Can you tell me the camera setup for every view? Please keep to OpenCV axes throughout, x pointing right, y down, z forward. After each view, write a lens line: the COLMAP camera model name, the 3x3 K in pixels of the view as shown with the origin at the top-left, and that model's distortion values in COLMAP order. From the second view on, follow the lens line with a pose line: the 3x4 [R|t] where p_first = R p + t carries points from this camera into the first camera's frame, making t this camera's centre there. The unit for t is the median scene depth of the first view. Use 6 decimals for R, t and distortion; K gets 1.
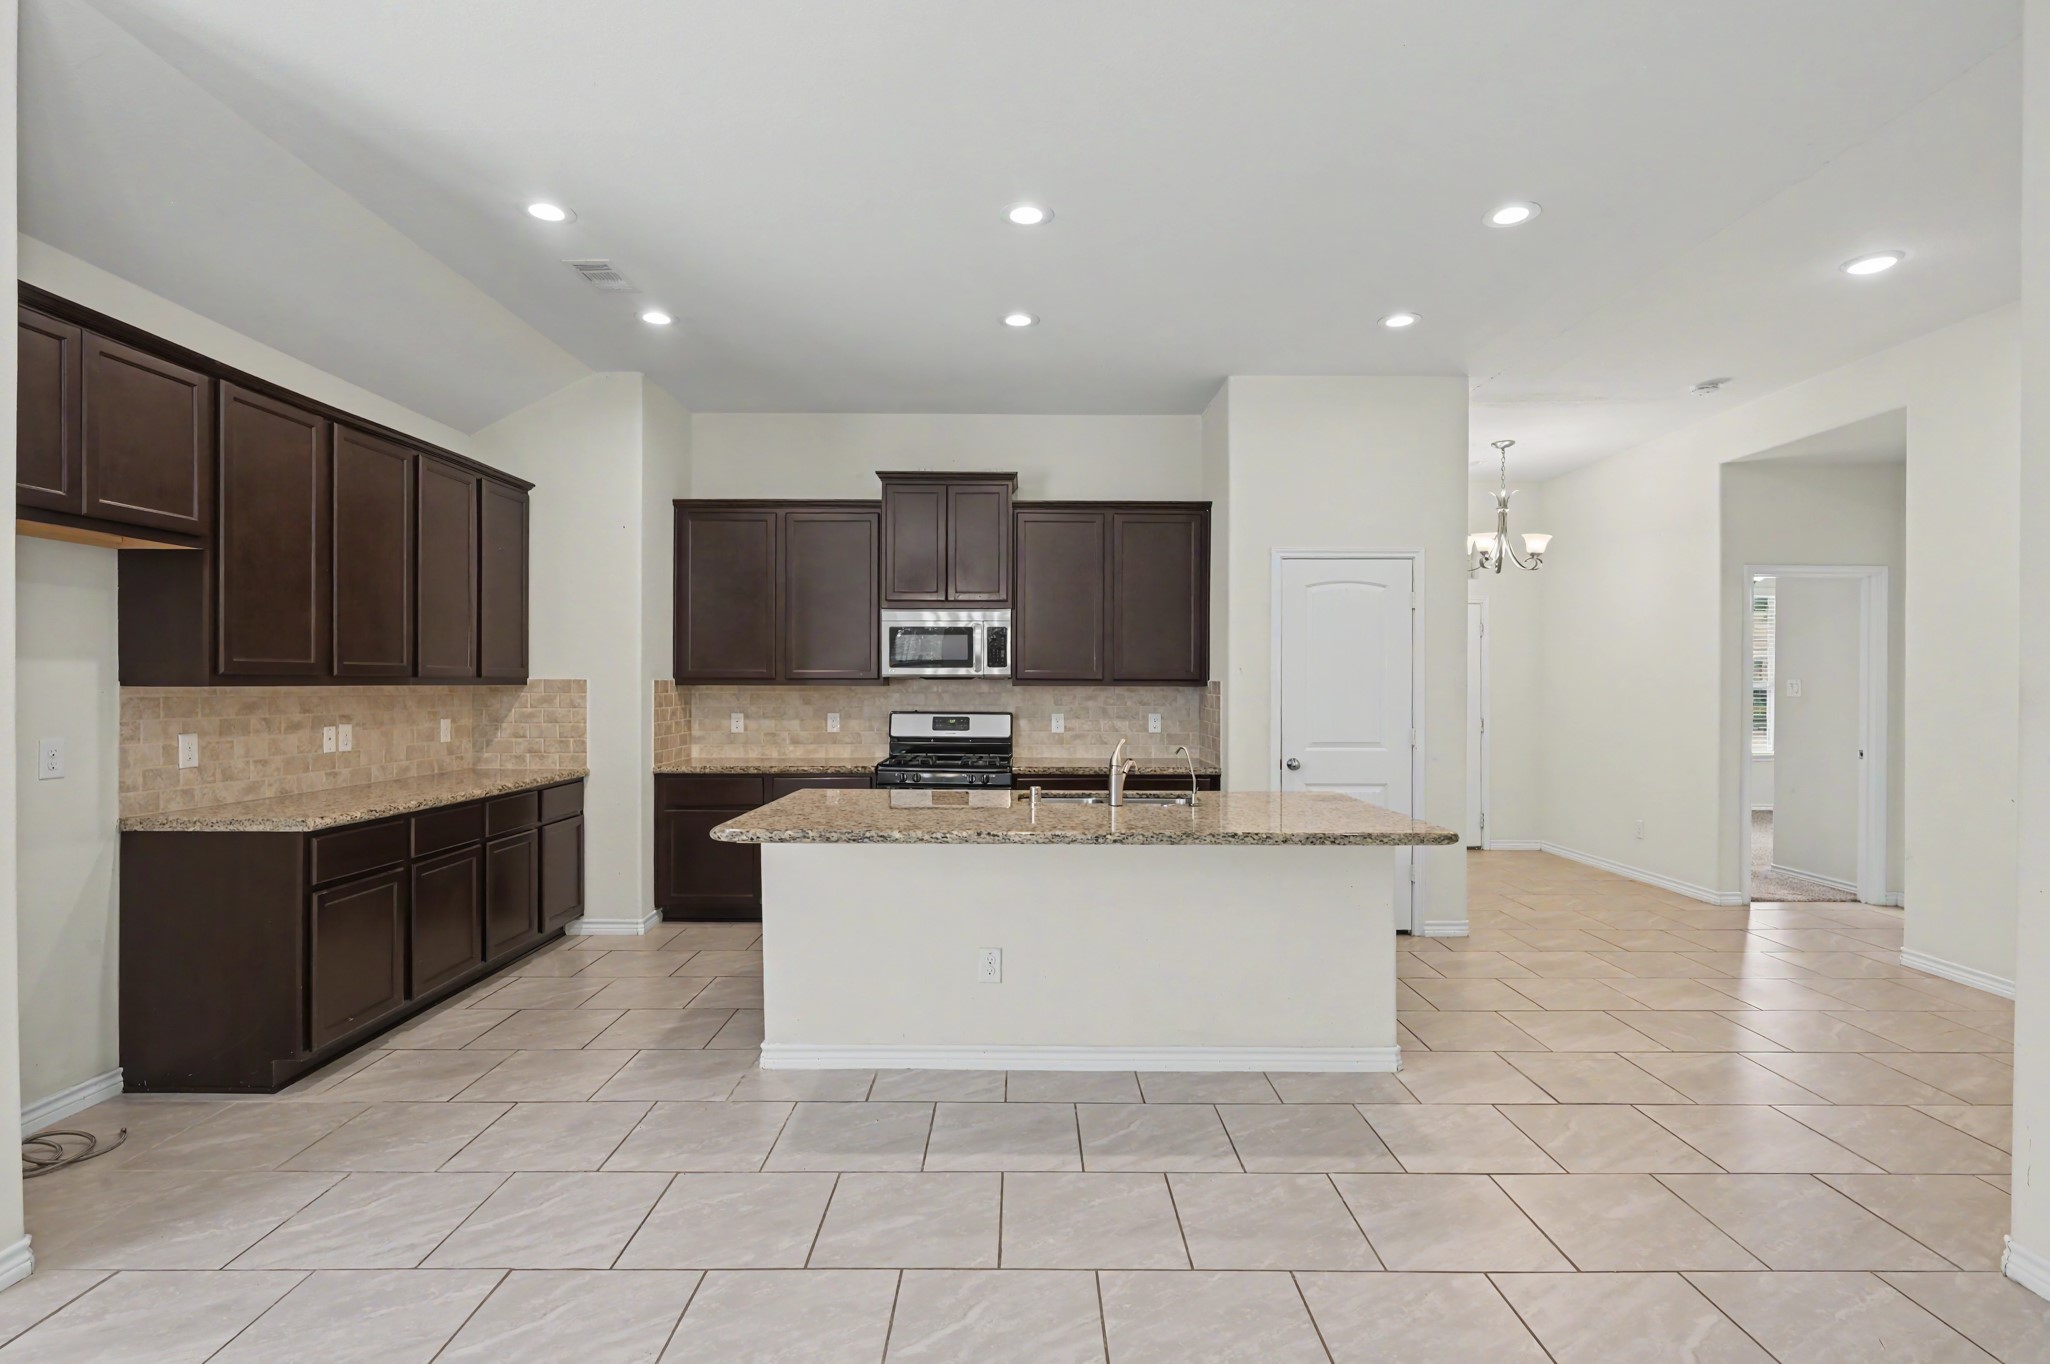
lens RADIAL K [[974.3, 0, 1023.0], [0, 974.3, 687.9], [0, 0, 1]] dist [0.000177, 0.000615]
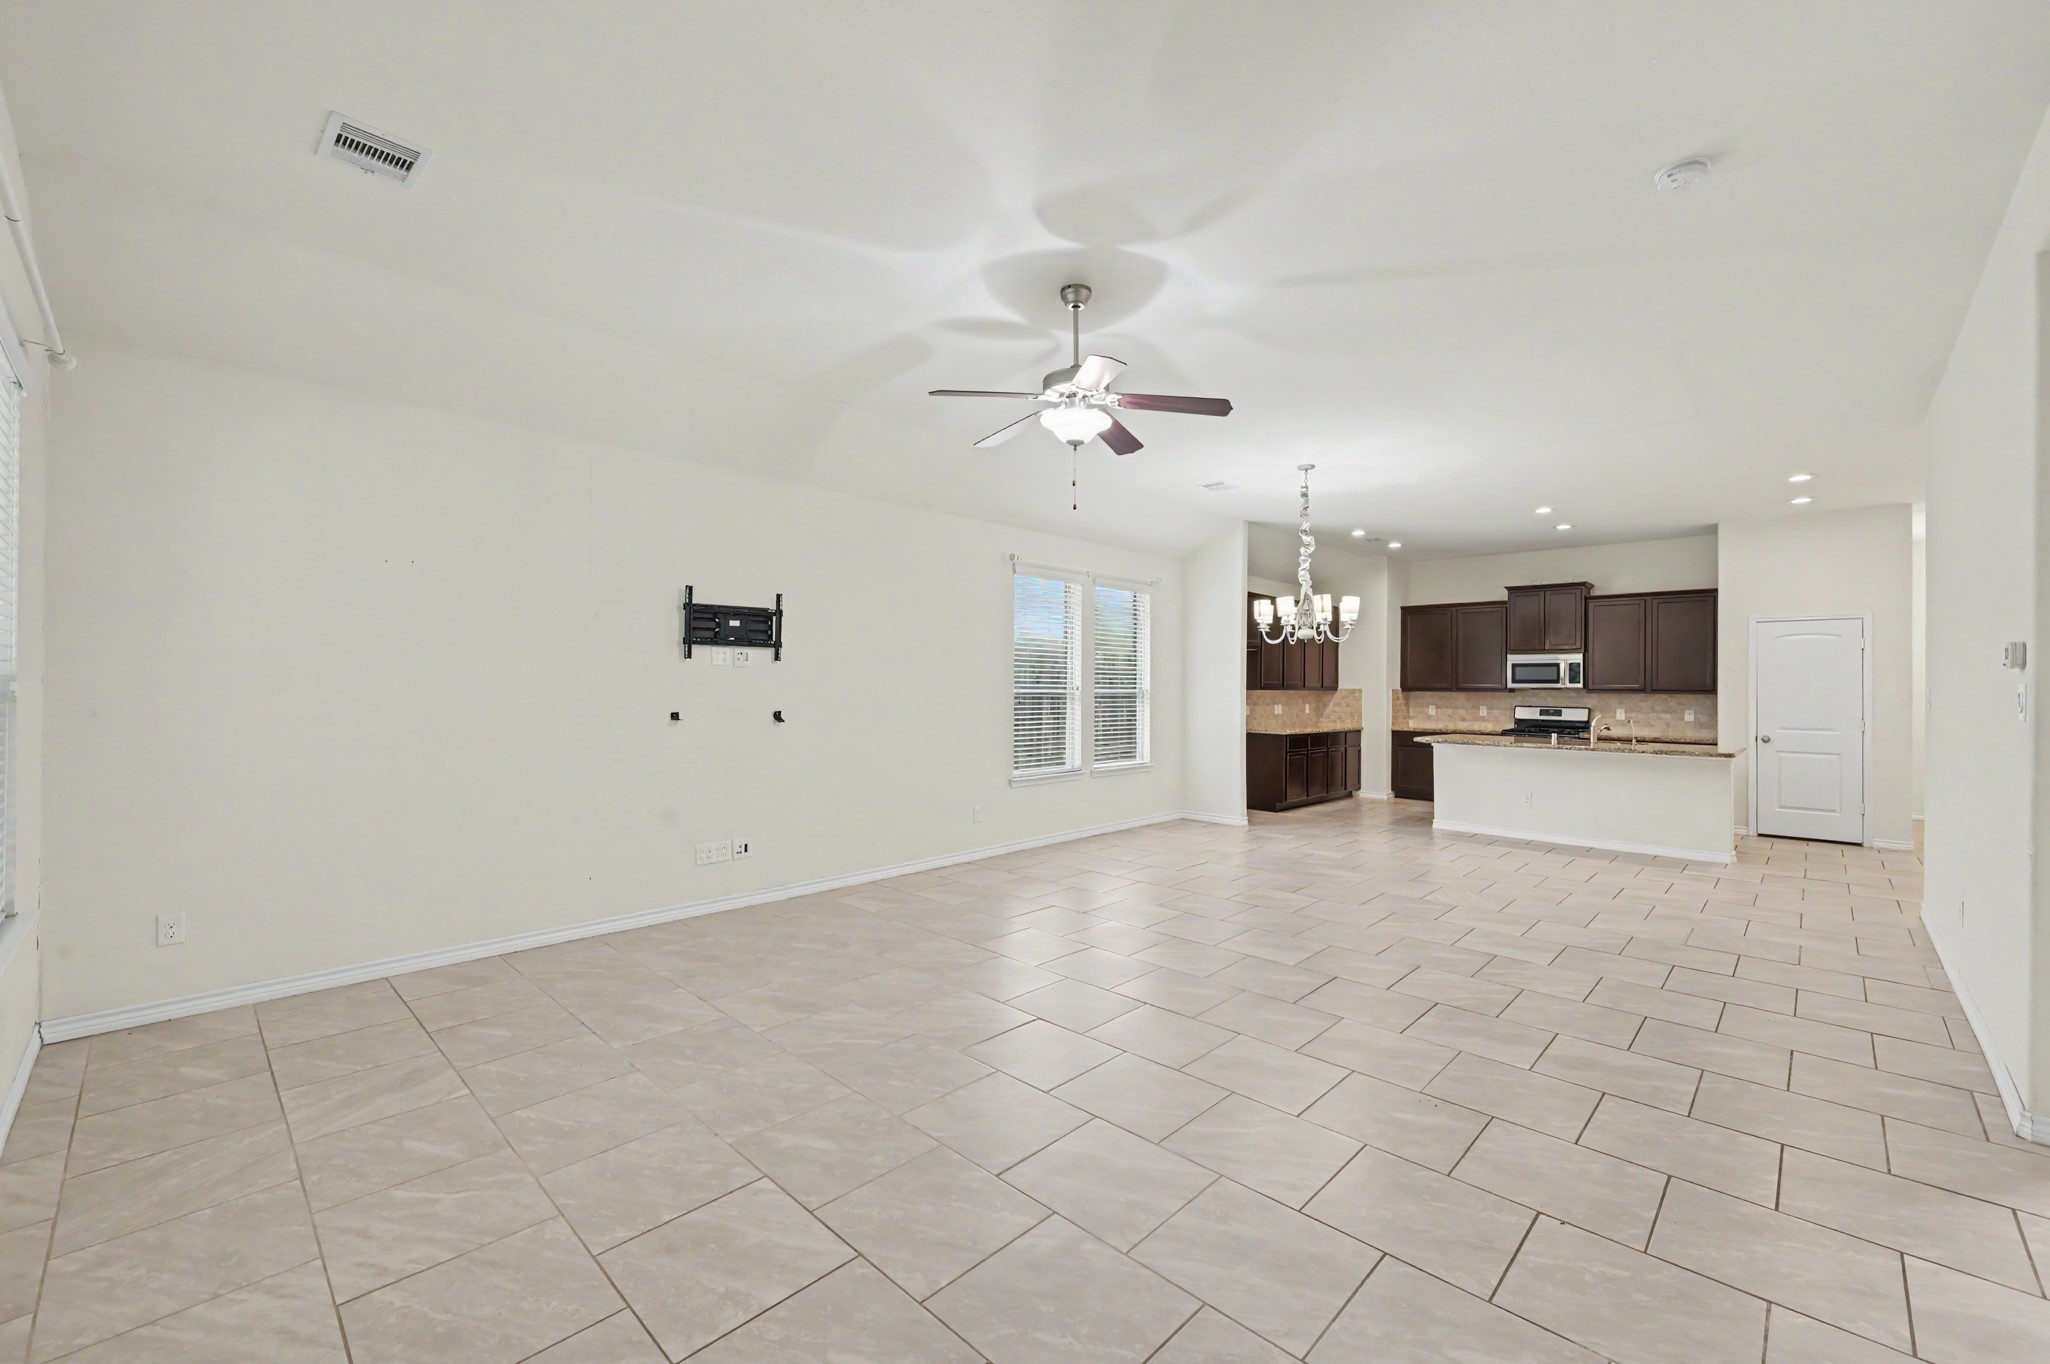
lens RADIAL K [[809.9, 0, 1029.0], [0, 809.9, 682.6], [0, 0, 1]] dist [-0.005620, 0.000479]
pose [[0.715624, -0.000352, -0.698485, 0.362995], [-0.010654, 0.999878, -0.011420, 0.008033], [0.698404, 0.015614, 0.715533, -1.023662]]
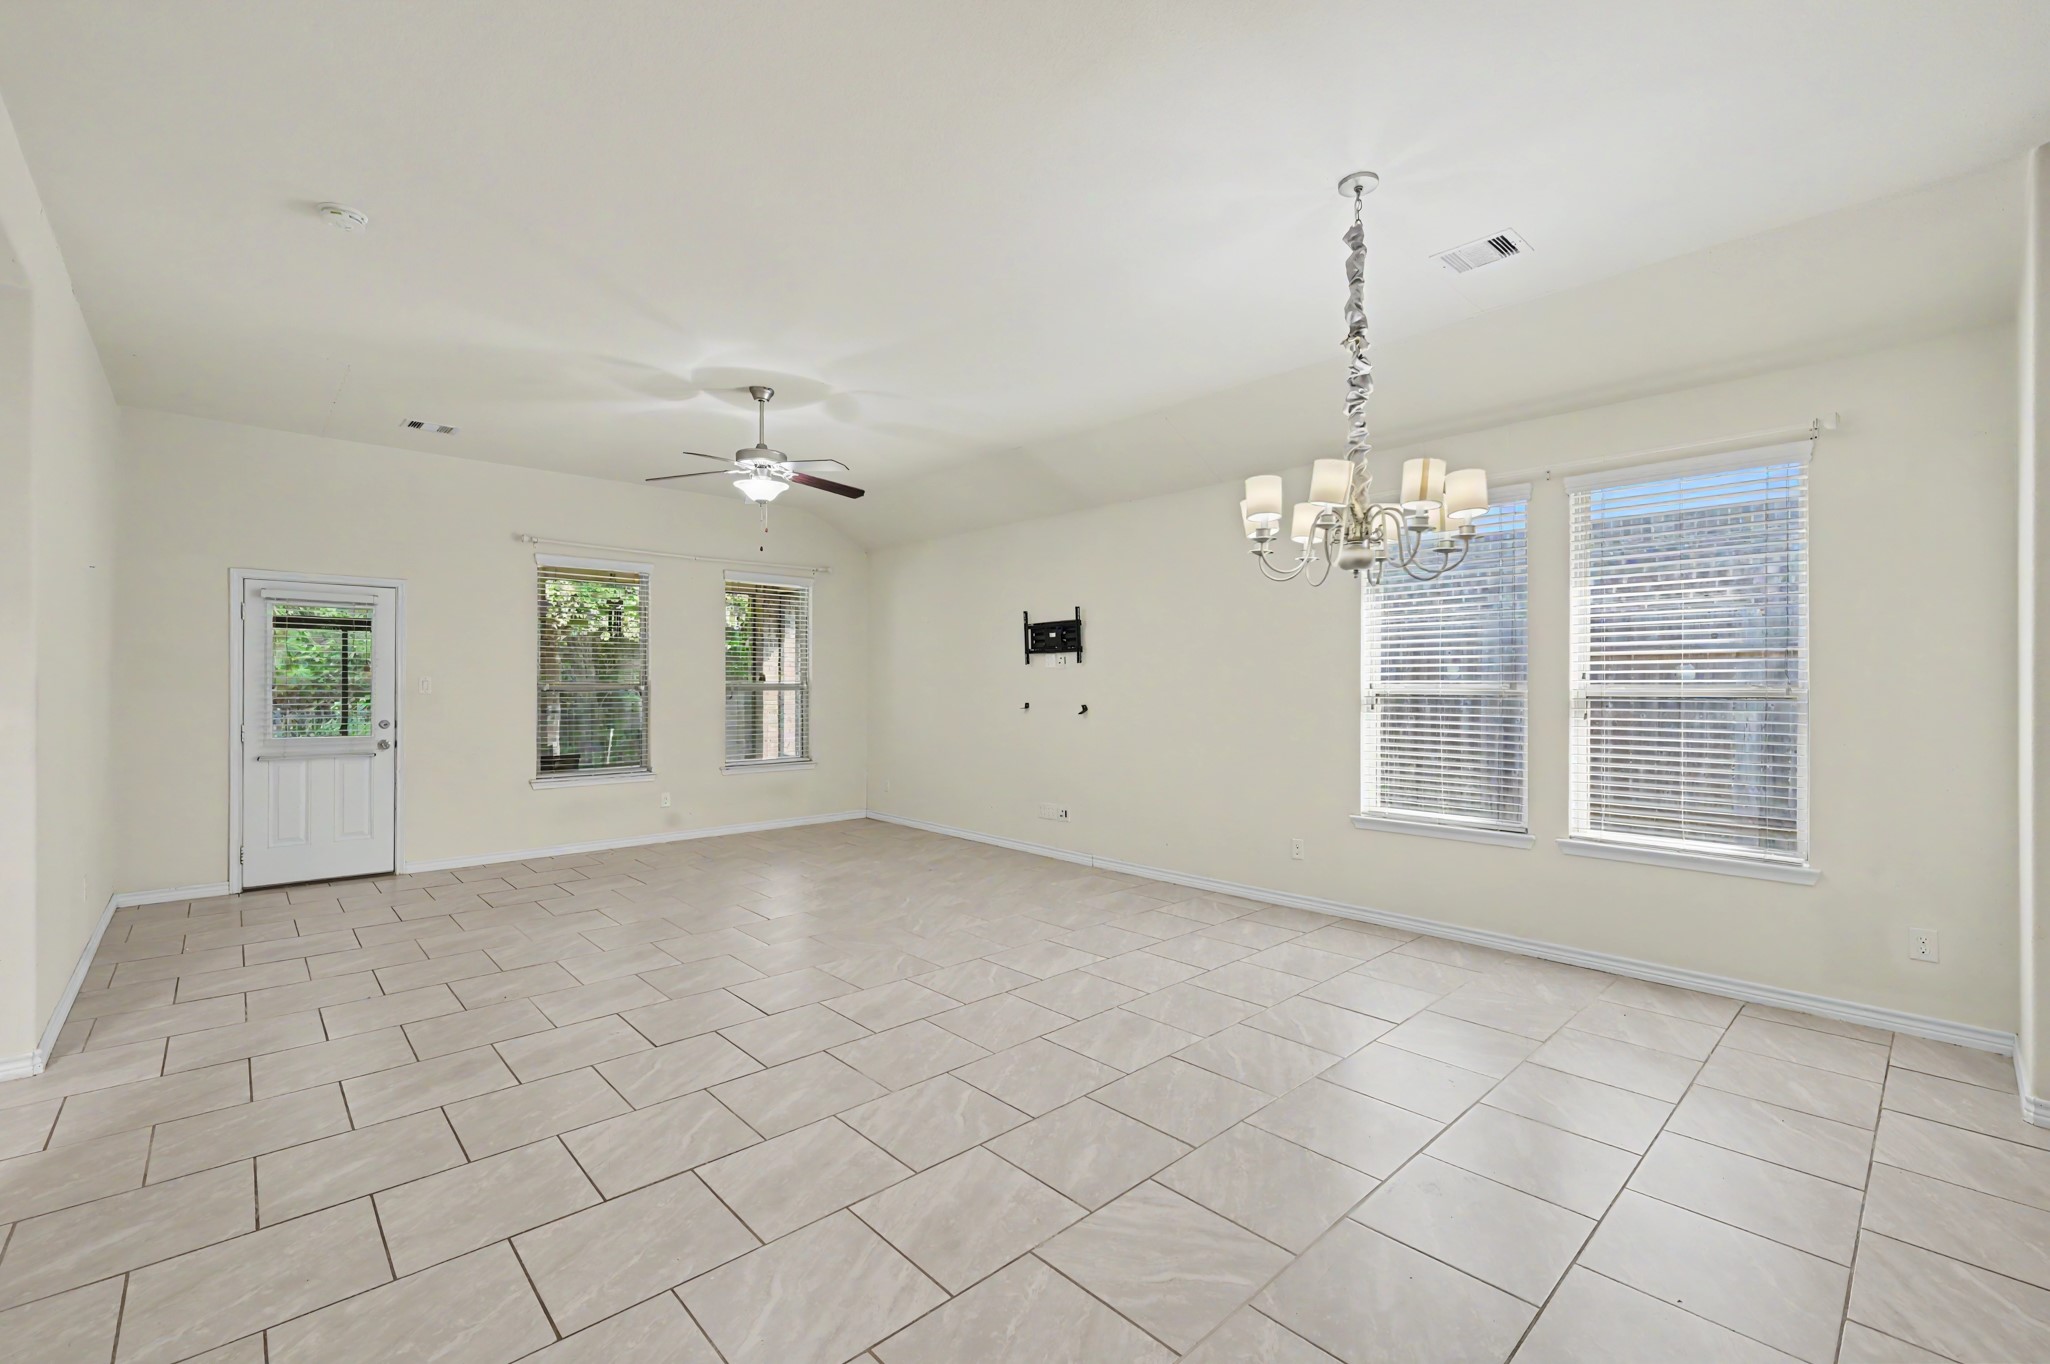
lens RADIAL K [[857.1, 0, 1015.0], [0, 857.1, 679.5], [0, 0, 1]] dist [0.001931, 0.001979]
pose [[-0.731263, -0.007894, -0.682049, 0.368495], [-0.009543, 0.999954, -0.001341, 0.000215], [0.682028, 0.005528, -0.731305, 0.367077]]
